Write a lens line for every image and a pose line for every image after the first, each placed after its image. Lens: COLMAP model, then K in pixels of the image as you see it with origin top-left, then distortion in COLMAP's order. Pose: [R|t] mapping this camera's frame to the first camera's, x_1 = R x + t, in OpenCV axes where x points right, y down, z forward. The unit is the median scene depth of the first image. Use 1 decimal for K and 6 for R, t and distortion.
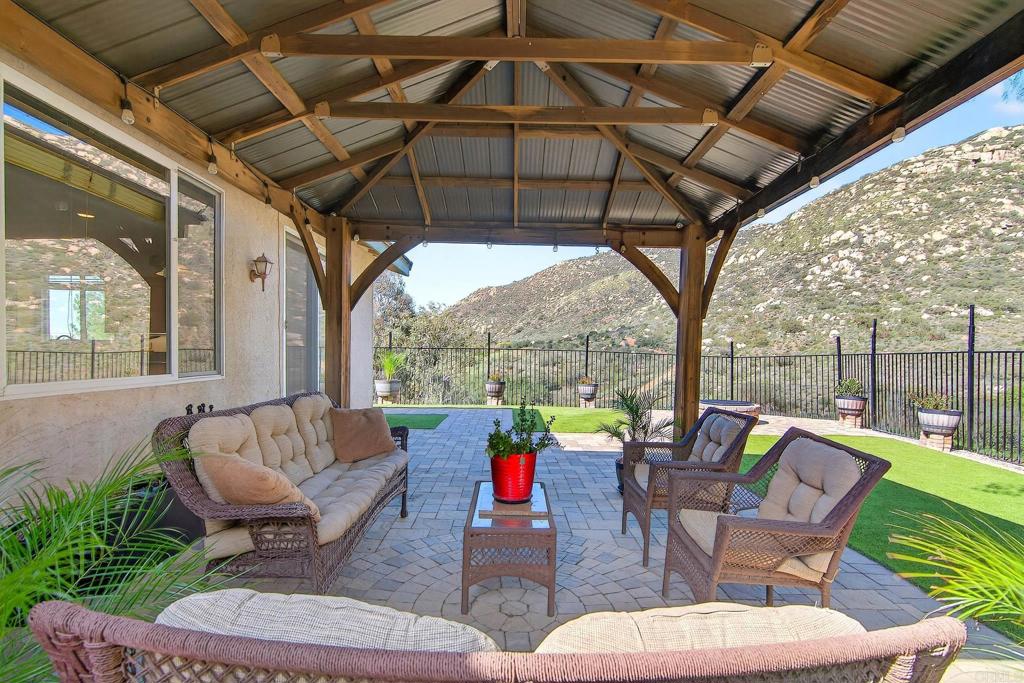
lens RADIAL K [[496.6, 0, 512.0], [0, 496.6, 341.5], [0, 0, 1]] dist [-0.000972, -0.000914]
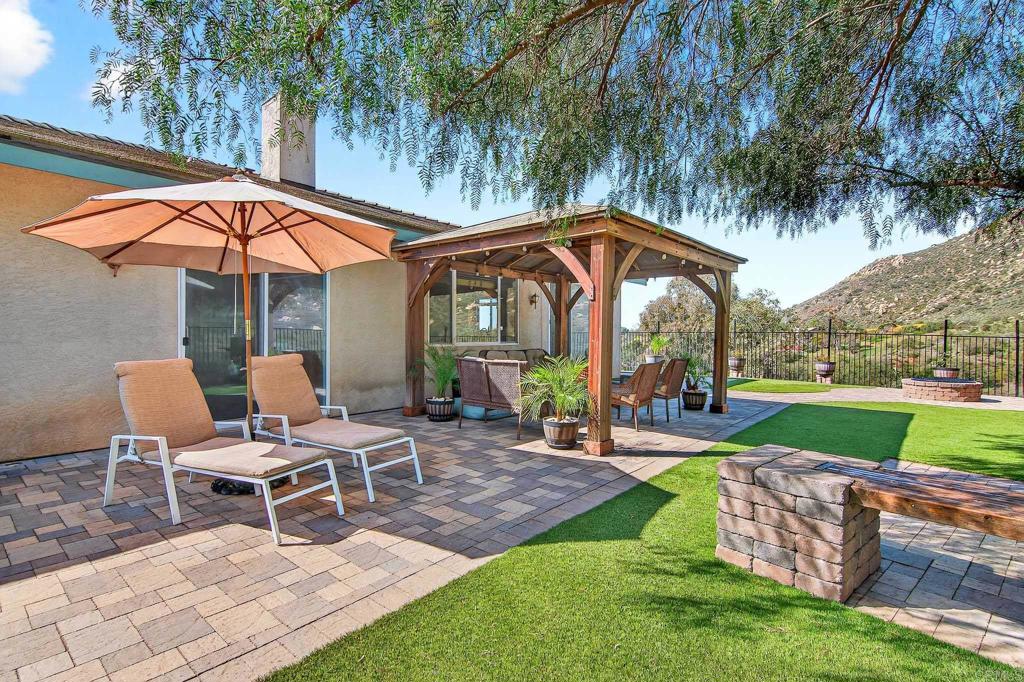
lens RADIAL K [[496.6, 0, 512.0], [0, 496.6, 341.0], [0, 0, 1]] dist [-0.000972, -0.000914]
pose [[0.755743, -0.000376, -0.654868, 0.938536], [0.018570, 0.999610, 0.020857, 0.002430], [0.654604, -0.027924, 0.755456, -0.848322]]
